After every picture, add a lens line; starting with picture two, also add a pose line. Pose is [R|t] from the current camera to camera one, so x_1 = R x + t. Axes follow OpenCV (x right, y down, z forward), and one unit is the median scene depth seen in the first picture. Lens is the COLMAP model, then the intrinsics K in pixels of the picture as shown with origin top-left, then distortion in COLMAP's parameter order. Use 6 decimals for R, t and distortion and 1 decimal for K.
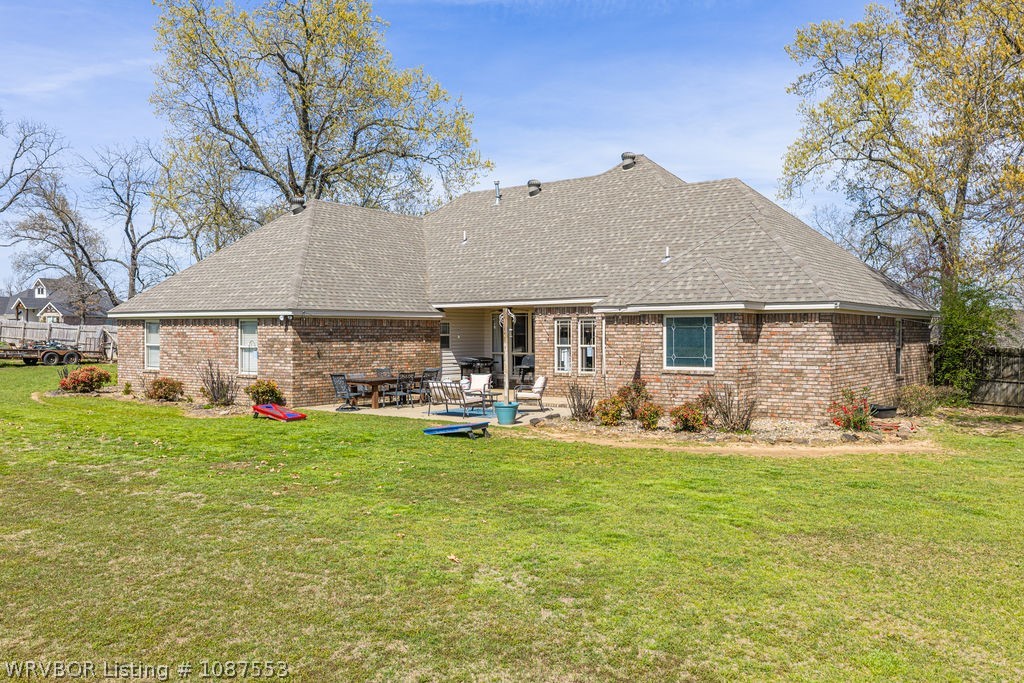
lens RADIAL K [[850.2, 0, 512.8], [0, 850.2, 338.3], [0, 0, 1]] dist [0.011453, -0.022444]
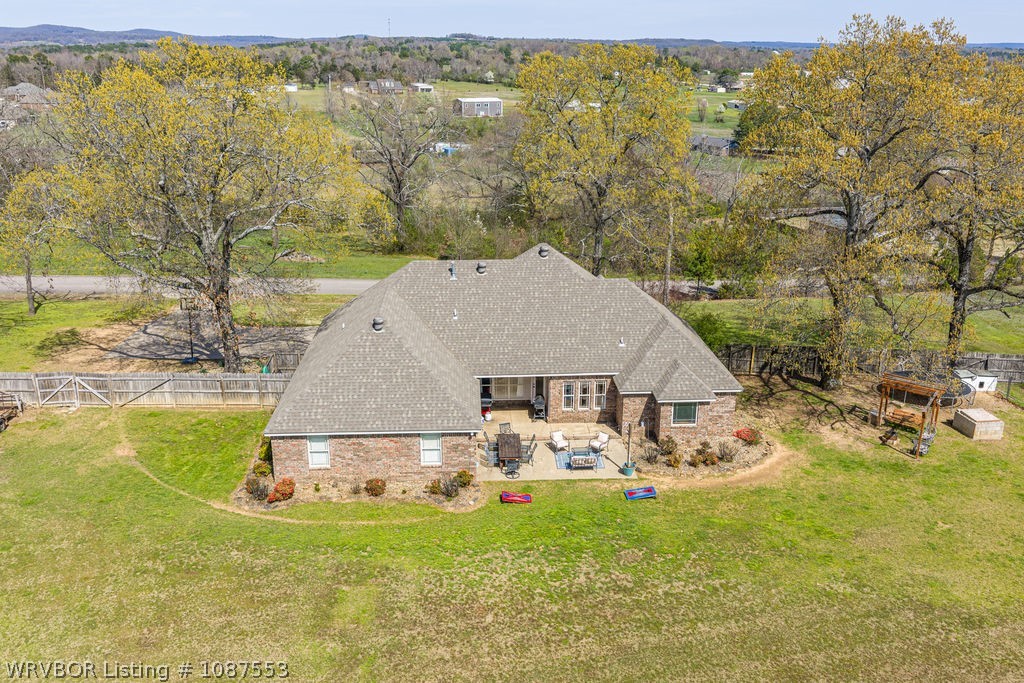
lens RADIAL K [[850.2, 0, 513.2], [0, 850.2, 338.5], [0, 0, 1]] dist [0.011453, -0.022444]
pose [[0.767425, -0.200061, 0.609126, -1.088562], [0.000752, 0.950349, 0.311184, -0.658761], [-0.641138, -0.238353, 0.729472, -0.187987]]
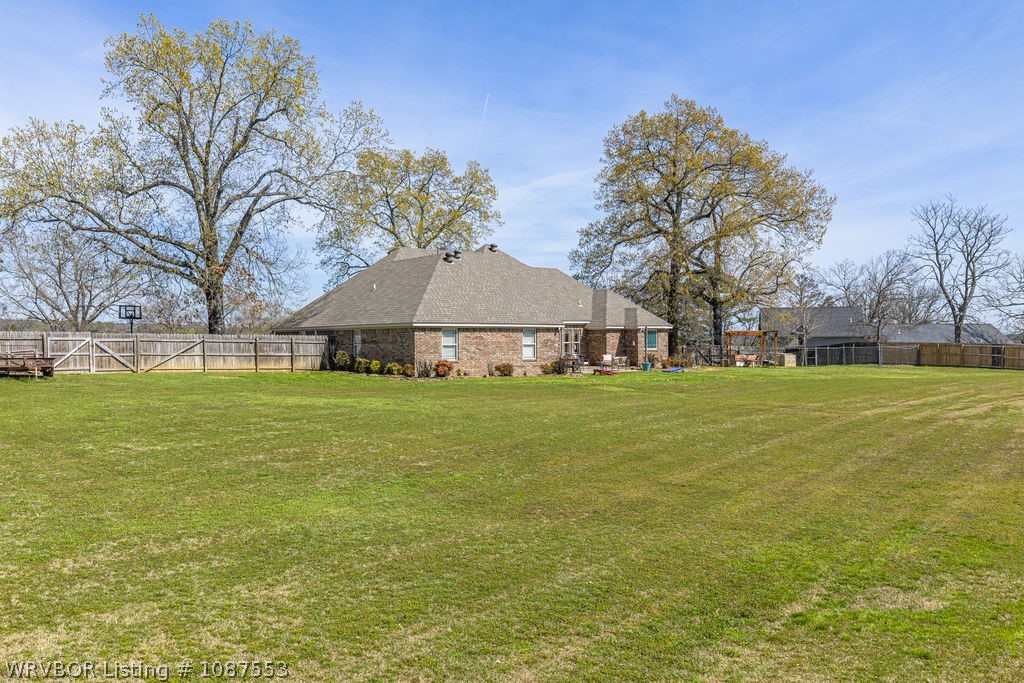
lens RADIAL K [[850.2, 0, 516.2], [0, 850.2, 342.5], [0, 0, 1]] dist [0.011453, -0.022444]
pose [[0.272570, -0.005166, 0.962122, -2.044561], [0.013226, 0.999911, 0.001622, 0.003348], [-0.962045, 0.012283, 0.272614, 0.518406]]
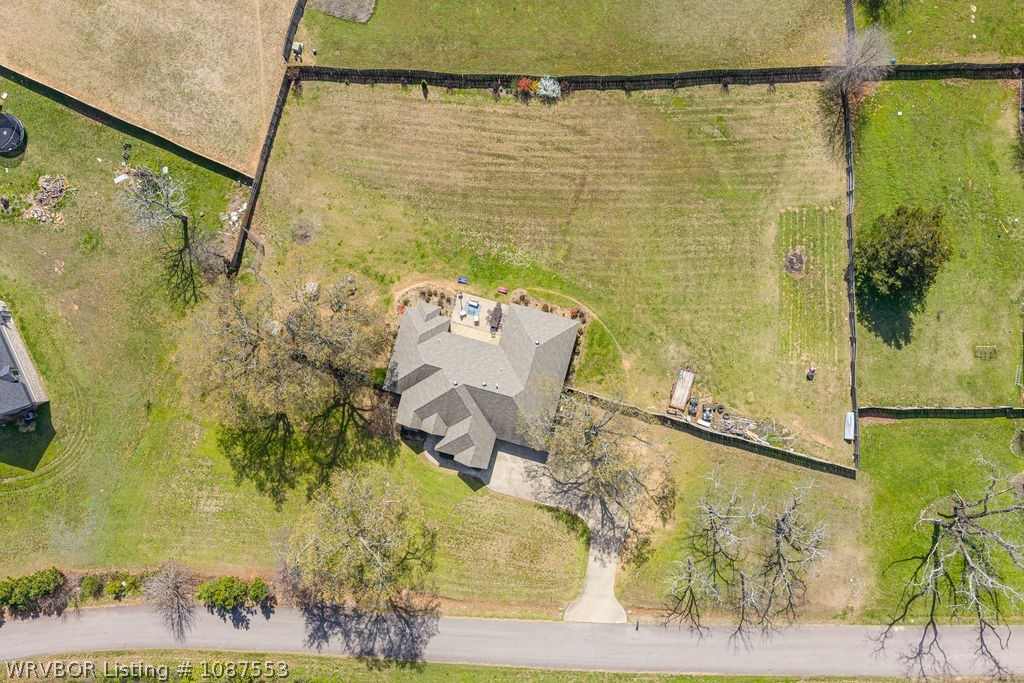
lens RADIAL K [[850.2, 0, 510.9], [0, 850.2, 342.4], [0, 0, 1]] dist [0.011453, -0.022444]
pose [[-0.932029, 0.362383, -0.000762, -0.163760], [-0.001490, -0.001728, 0.999997, -4.525296], [0.362381, 0.932028, 0.002151, 1.104967]]
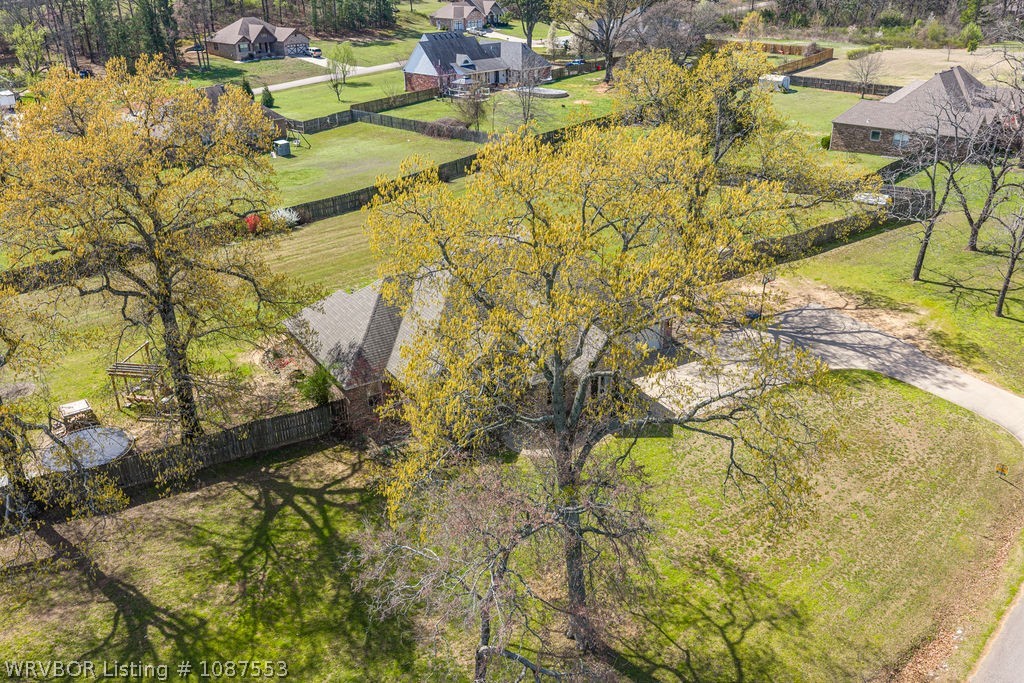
lens RADIAL K [[850.2, 0, 517.2], [0, 850.2, 342.5], [0, 0, 1]] dist [0.011453, -0.022444]
pose [[-0.365974, 0.391888, -0.844089, 1.991202], [0.008288, 0.908350, 0.418129, -0.924036], [0.930588, 0.146029, -0.335681, 2.088097]]
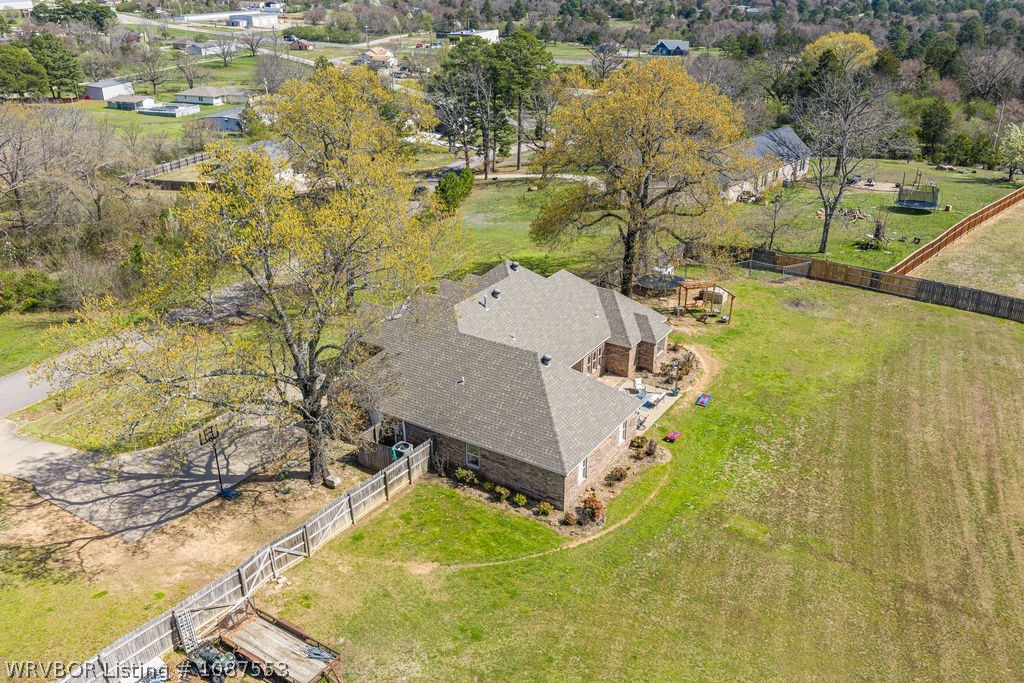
lens RADIAL K [[850.2, 0, 515.3], [0, 850.2, 340.4], [0, 0, 1]] dist [0.011453, -0.022444]
pose [[-0.070515, -0.406996, 0.910704, -2.049469], [0.005812, 0.912793, 0.408380, -1.020920], [-0.997494, 0.034090, -0.062001, 1.355588]]
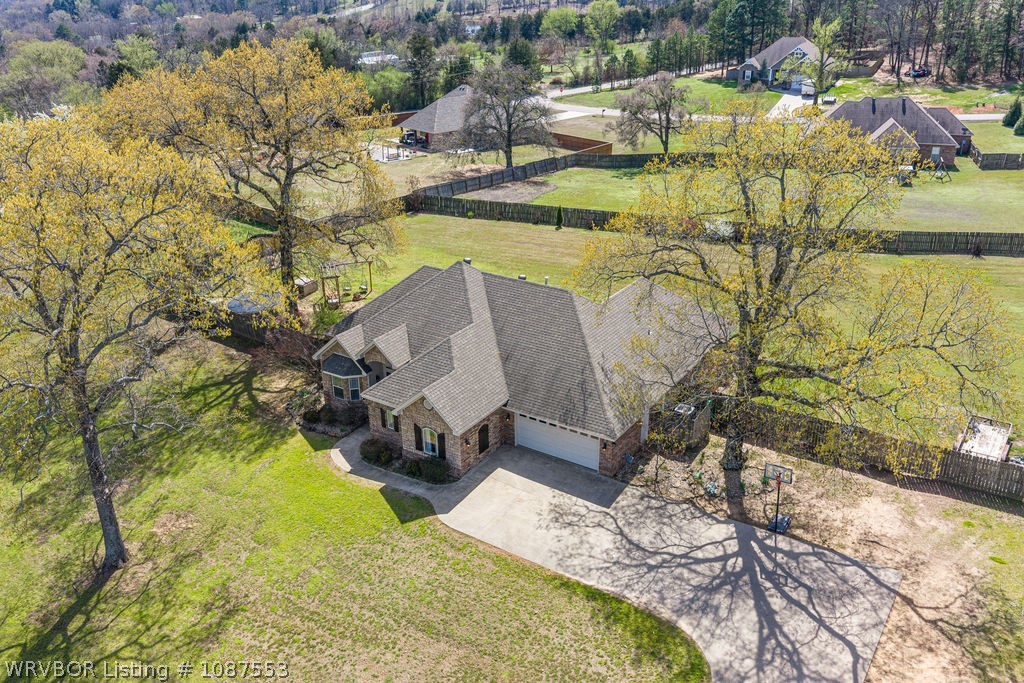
lens RADIAL K [[850.2, 0, 514.1], [0, 850.2, 337.5], [0, 0, 1]] dist [0.011453, -0.022444]
pose [[-0.998279, 0.033825, -0.047909, 0.156895], [0.011368, 0.913027, 0.407740, -0.938031], [0.057534, 0.406493, -0.911840, 3.200260]]
